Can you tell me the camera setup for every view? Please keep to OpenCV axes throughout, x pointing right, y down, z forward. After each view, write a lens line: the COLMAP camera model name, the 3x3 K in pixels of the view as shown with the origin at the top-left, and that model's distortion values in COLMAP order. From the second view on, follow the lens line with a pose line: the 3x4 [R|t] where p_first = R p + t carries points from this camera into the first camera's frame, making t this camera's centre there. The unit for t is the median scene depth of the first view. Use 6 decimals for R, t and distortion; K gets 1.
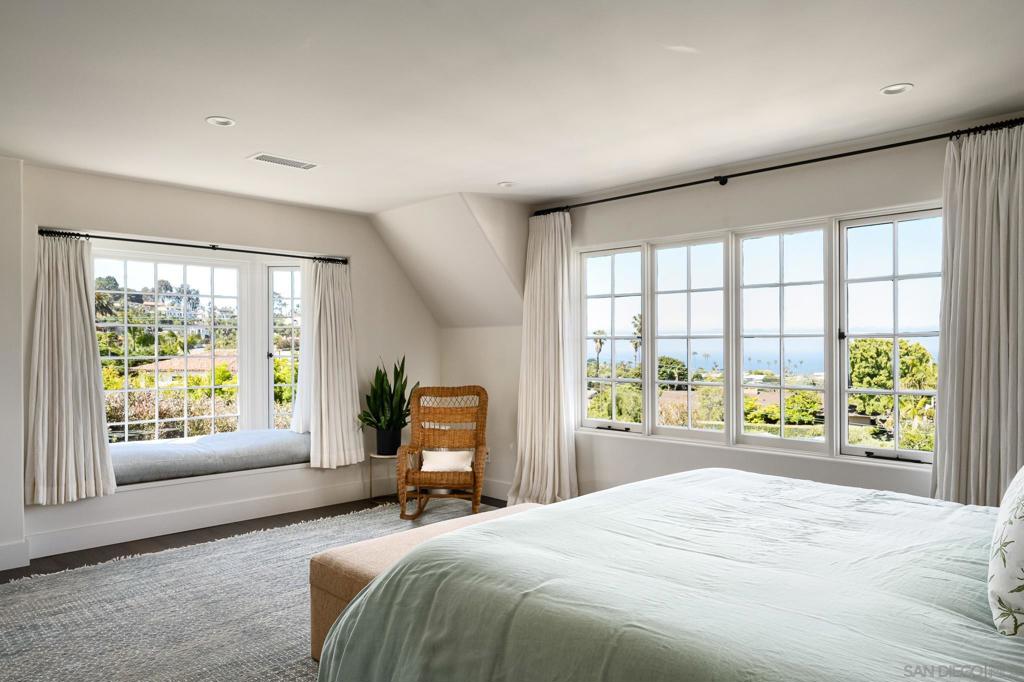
lens RADIAL K [[701.6, 0, 513.9], [0, 701.6, 349.4], [0, 0, 1]] dist [-0.007852, 0.006203]
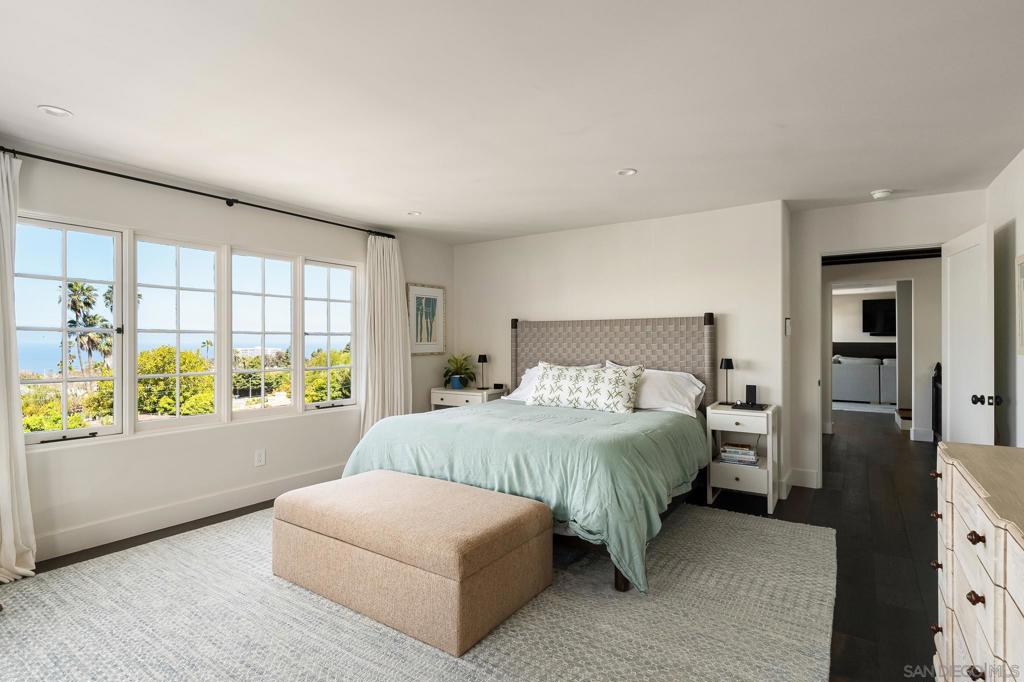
lens RADIAL K [[516.0, 0, 516.7], [0, 516.0, 339.5], [0, 0, 1]] dist [0.002872, 0.000669]
pose [[-0.210449, 0.002617, 0.977601, -0.580138], [0.002687, 0.999994, -0.002099, -0.002533], [-0.977601, 0.002185, -0.210455, 0.613597]]
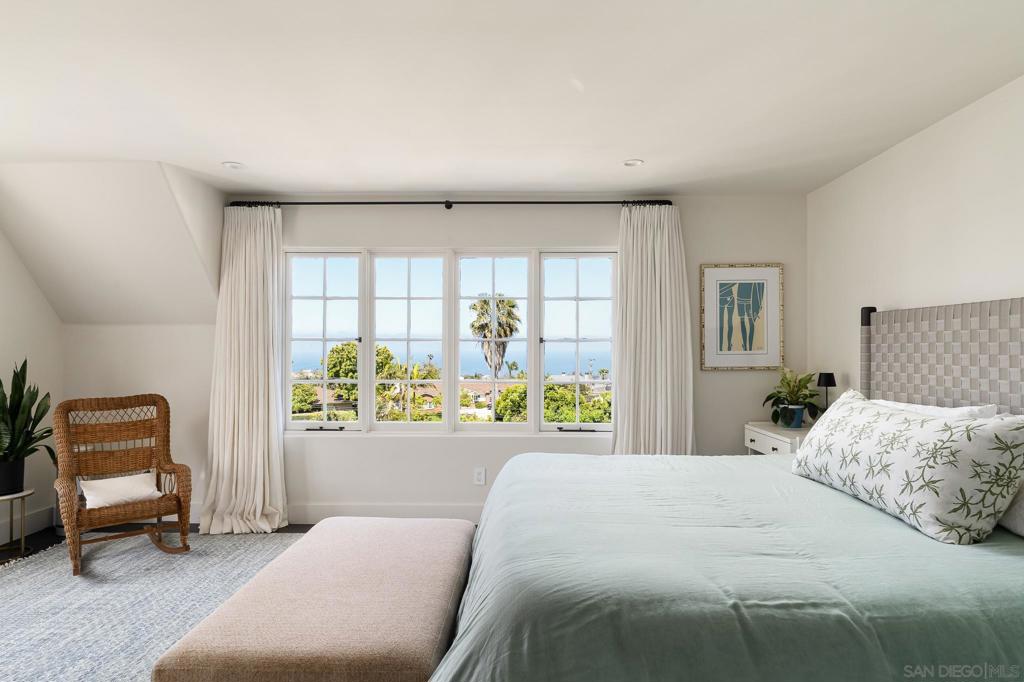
lens RADIAL K [[570.0, 0, 519.8], [0, 570.0, 343.6], [0, 0, 1]] dist [0.001227, 0.000389]
pose [[0.707921, 0.008980, 0.706234, -0.245115], [0.000737, 0.999909, -0.013453, 0.000645], [-0.706291, 0.010044, 0.707850, 0.219057]]
